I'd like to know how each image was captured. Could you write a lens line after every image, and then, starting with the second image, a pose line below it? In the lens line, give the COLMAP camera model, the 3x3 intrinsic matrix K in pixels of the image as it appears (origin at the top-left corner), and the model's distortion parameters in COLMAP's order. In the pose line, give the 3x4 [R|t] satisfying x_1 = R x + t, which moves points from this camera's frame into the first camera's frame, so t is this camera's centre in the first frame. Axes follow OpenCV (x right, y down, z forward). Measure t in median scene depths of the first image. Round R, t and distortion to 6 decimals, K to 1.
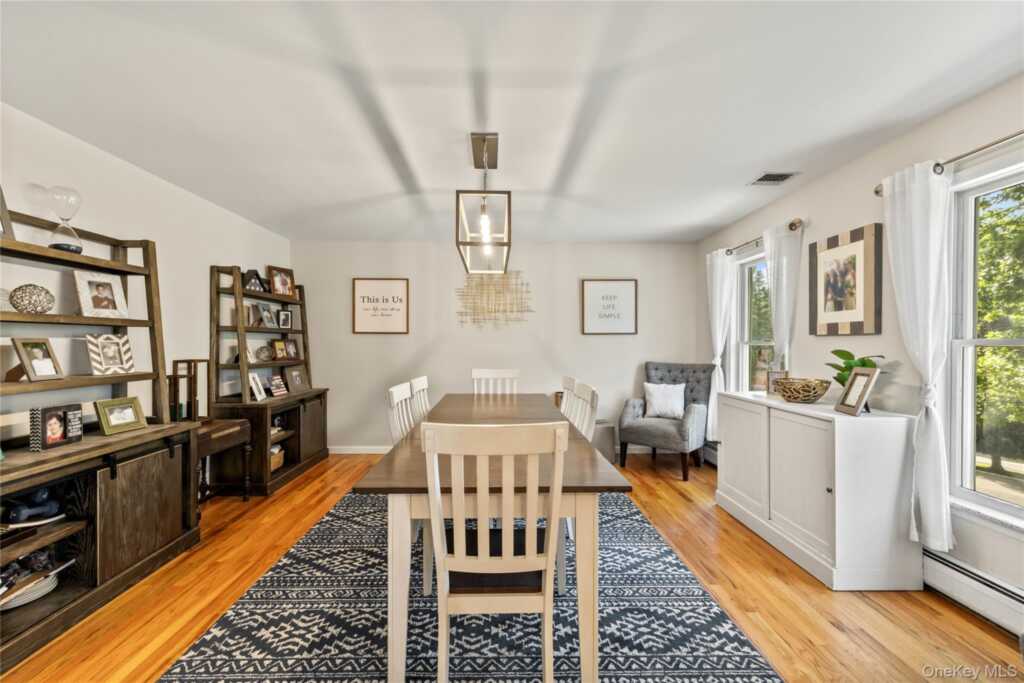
lens RADIAL K [[435.0, 0, 512.0], [0, 435.0, 341.5], [0, 0, 1]] dist [0.013647, -0.000152]
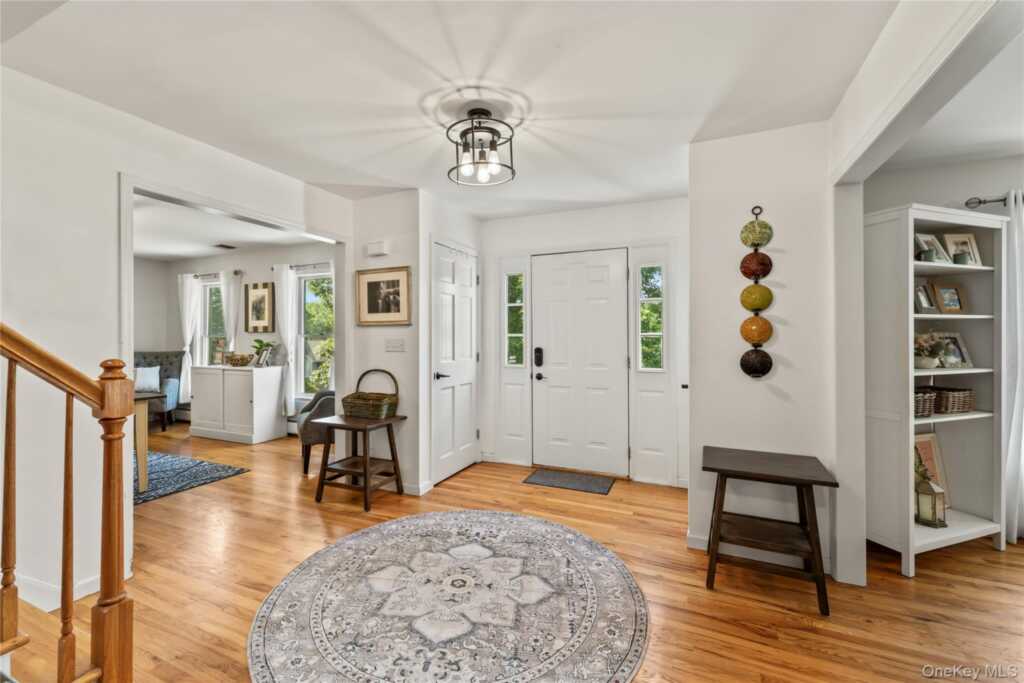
lens RADIAL K [[421.1, 0, 512.0], [0, 421.1, 341.5], [0, 0, 1]] dist [-0.003085, -0.000310]
pose [[0.422387, -0.007878, 0.906381, -0.515591], [-0.002992, 0.999945, 0.010085, 0.004855], [-0.906411, -0.006971, 0.422340, -0.871528]]
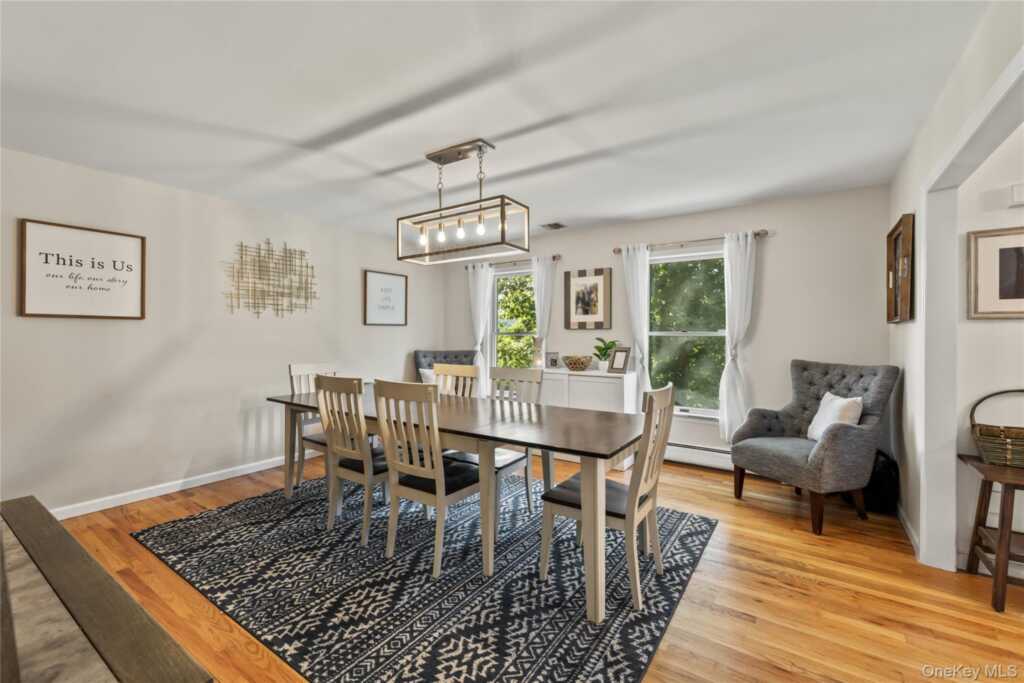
lens RADIAL K [[421.1, 0, 512.0], [0, 421.1, 341.5], [0, 0, 1]] dist [-0.003085, -0.000310]
pose [[0.578274, -0.014461, 0.815715, -0.717330], [-0.003040, 0.999798, 0.019879, 0.001619], [-0.815837, -0.013976, 0.578113, 0.281765]]
